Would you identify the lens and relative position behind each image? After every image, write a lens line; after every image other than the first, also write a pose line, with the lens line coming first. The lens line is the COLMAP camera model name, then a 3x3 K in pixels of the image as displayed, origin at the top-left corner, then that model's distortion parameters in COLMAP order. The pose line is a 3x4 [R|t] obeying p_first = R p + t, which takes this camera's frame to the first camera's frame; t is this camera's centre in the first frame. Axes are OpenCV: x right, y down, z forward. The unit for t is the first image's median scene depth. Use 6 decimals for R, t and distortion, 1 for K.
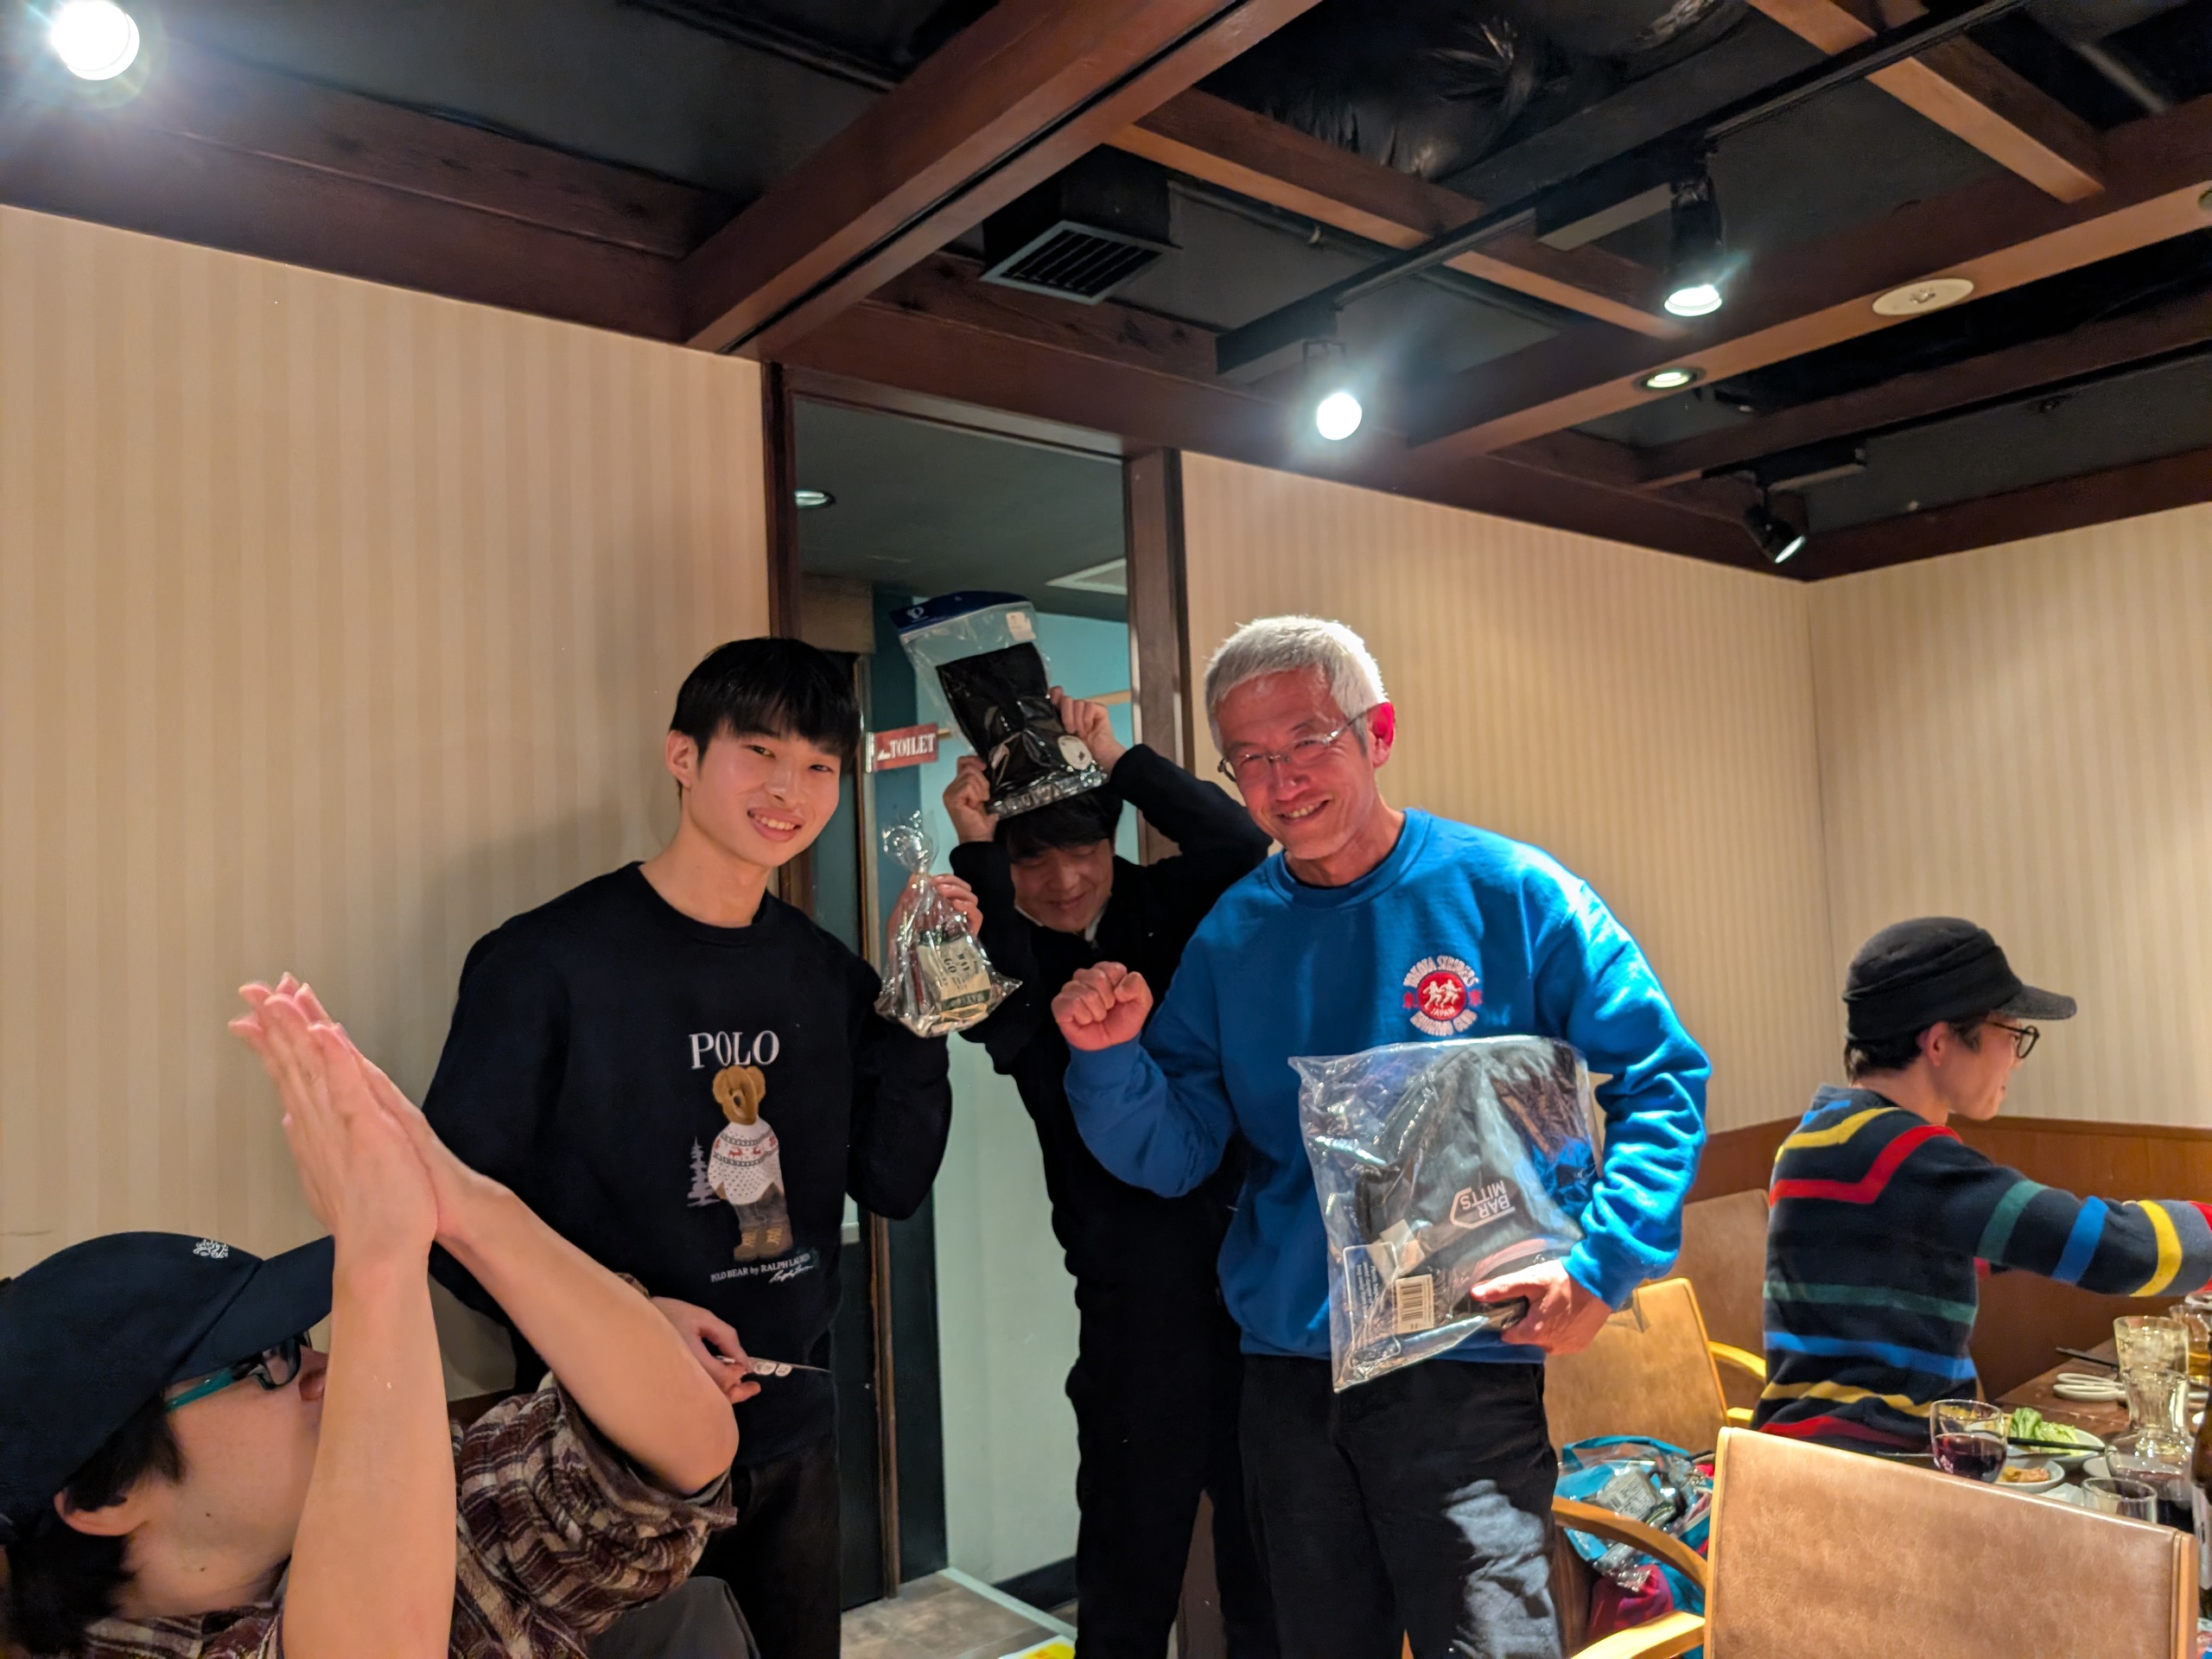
lens RADIAL K [[1608.8, 0, 1080.5], [0, 1608.8, 831.0], [0, 0, 1]] dist [0.001030, -0.005048]
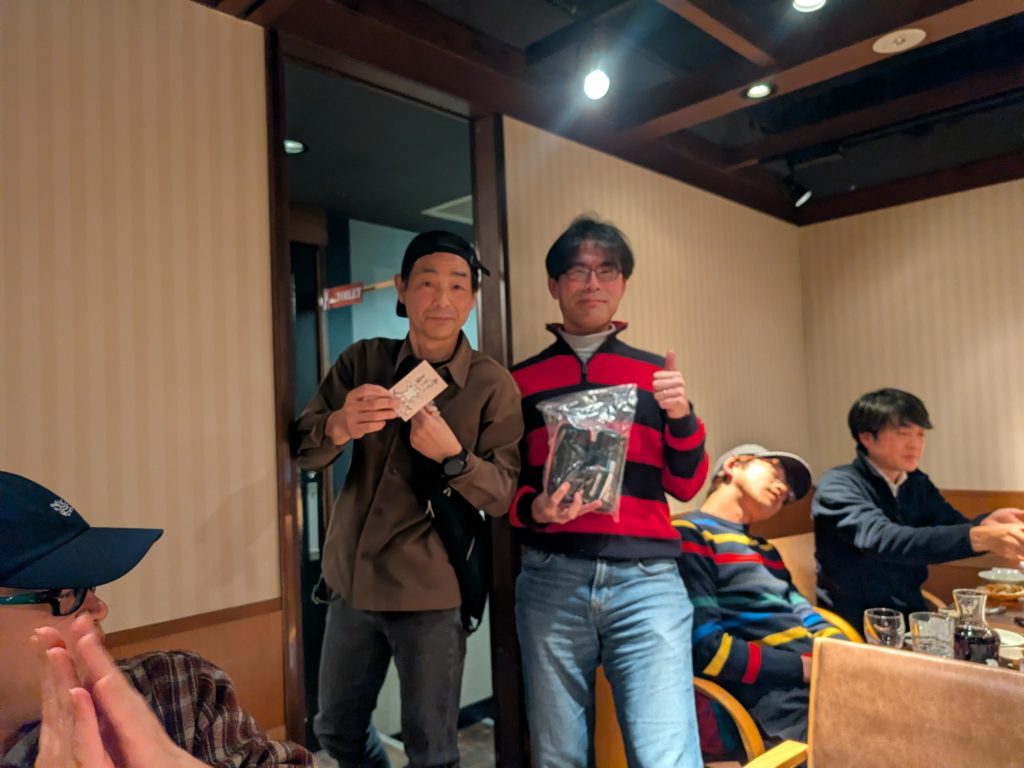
lens RADIAL K [[744.8, 0, 502.8], [0, 744.8, 398.9], [0, 0, 1]] dist [0.001030, -0.005048]
pose [[0.994195, 0.007263, 0.107347, -0.030793], [-0.009972, 0.999645, 0.024713, 0.075803], [-0.107130, -0.025640, 0.993914, 0.189289]]
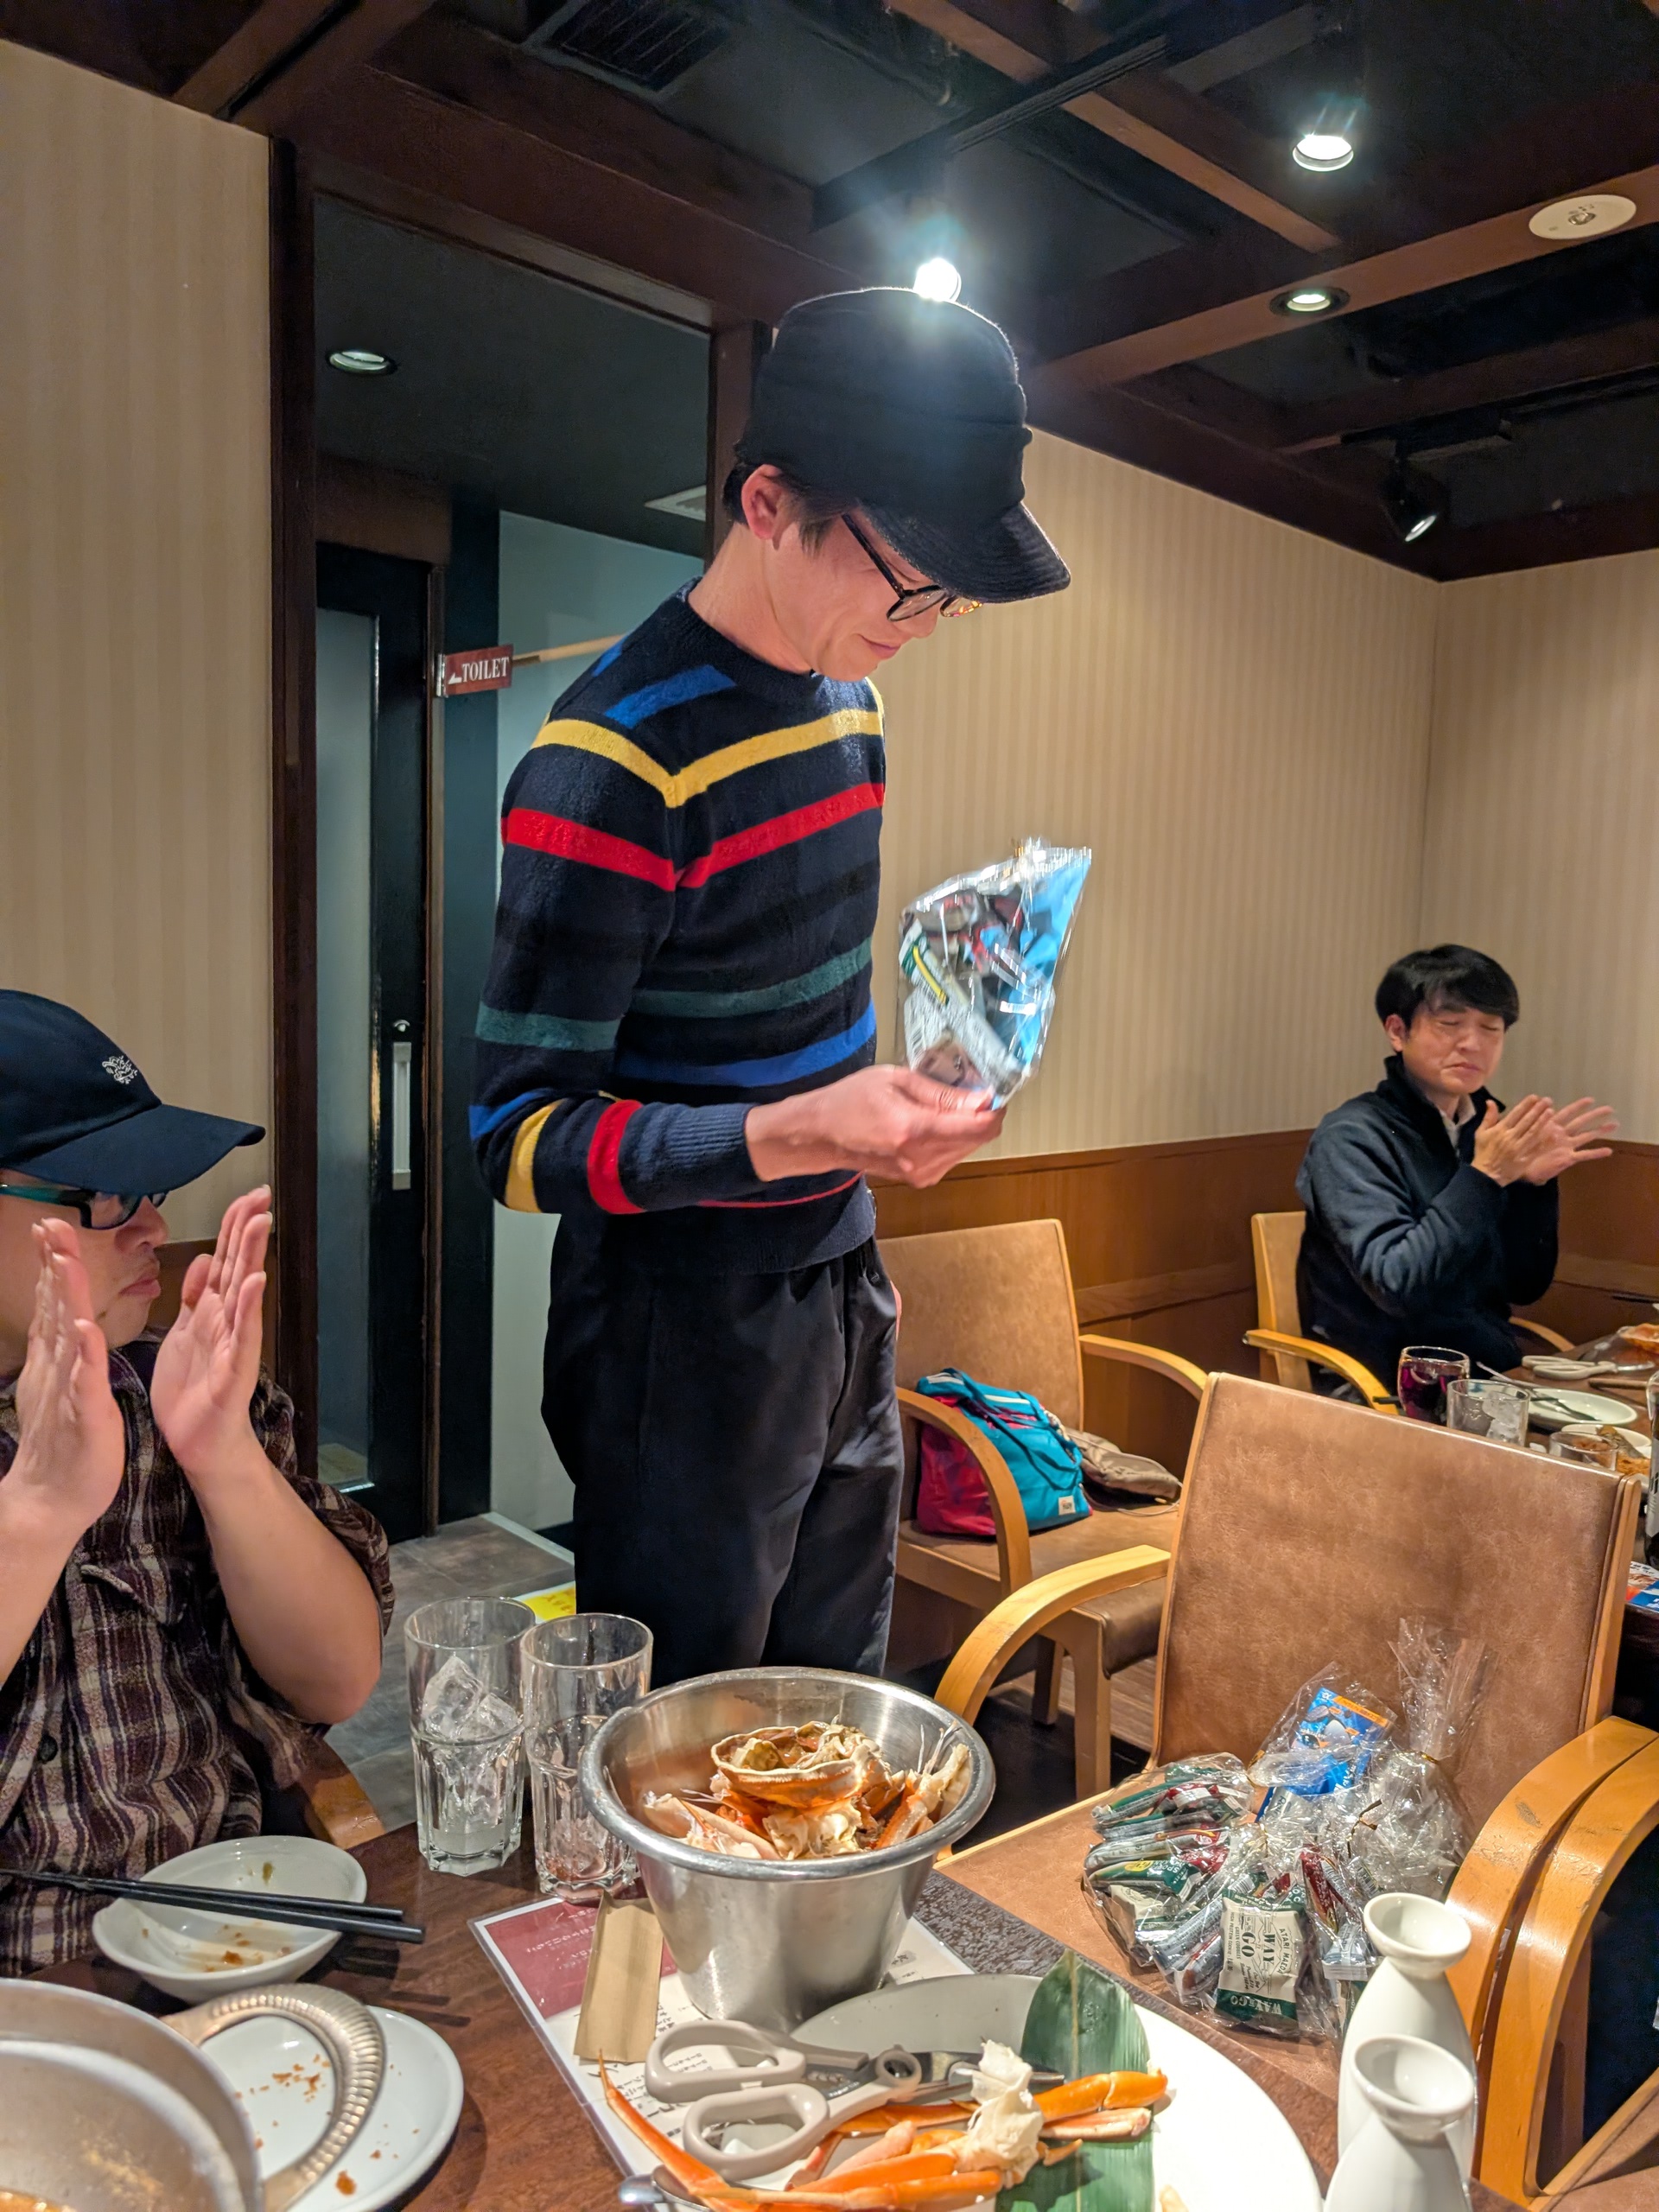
lens RADIAL K [[1608.8, 0, 837.5], [0, 1608.8, 1099.7], [0, 0, 1]] dist [0.001030, -0.005048]
pose [[0.994825, 0.064719, 0.078319, 0.068704], [-0.075927, 0.985793, 0.149825, 0.062269], [-0.067510, -0.154996, 0.985606, 0.054259]]
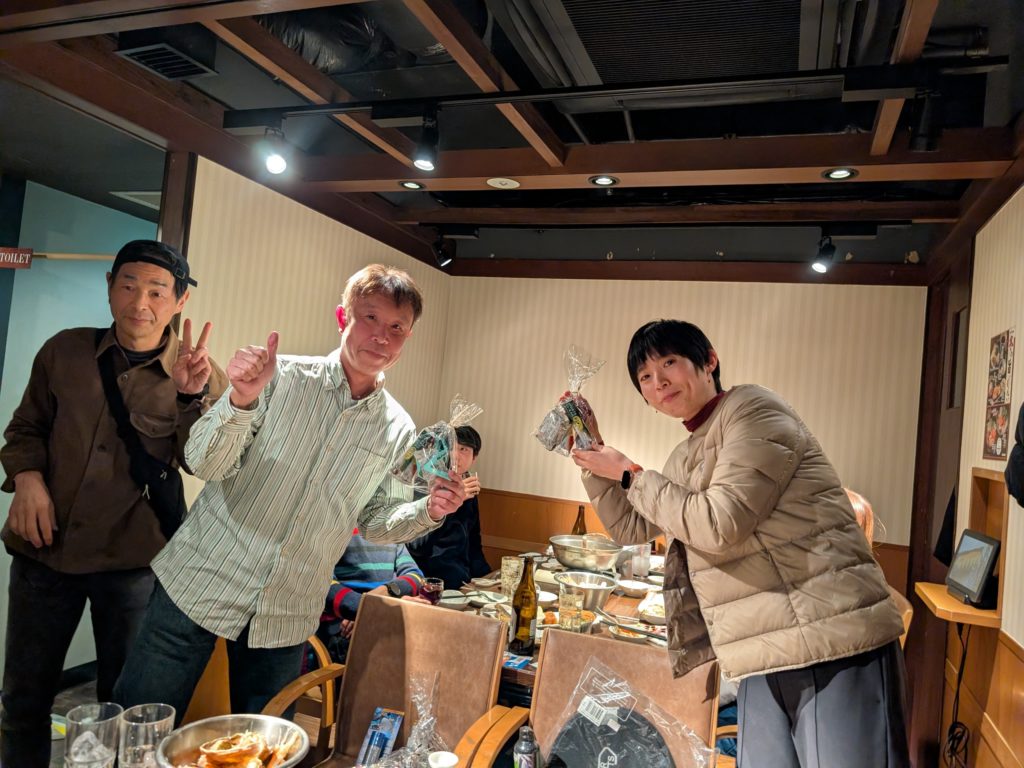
lens RADIAL K [[744.8, 0, 526.8], [0, 744.8, 375.7], [0, 0, 1]] dist [0.001030, -0.005048]
pose [[0.844903, 0.146238, 0.514542, -0.042910], [-0.162444, 0.986623, -0.013668, -0.003444], [-0.509658, -0.072036, 0.857356, -0.124969]]
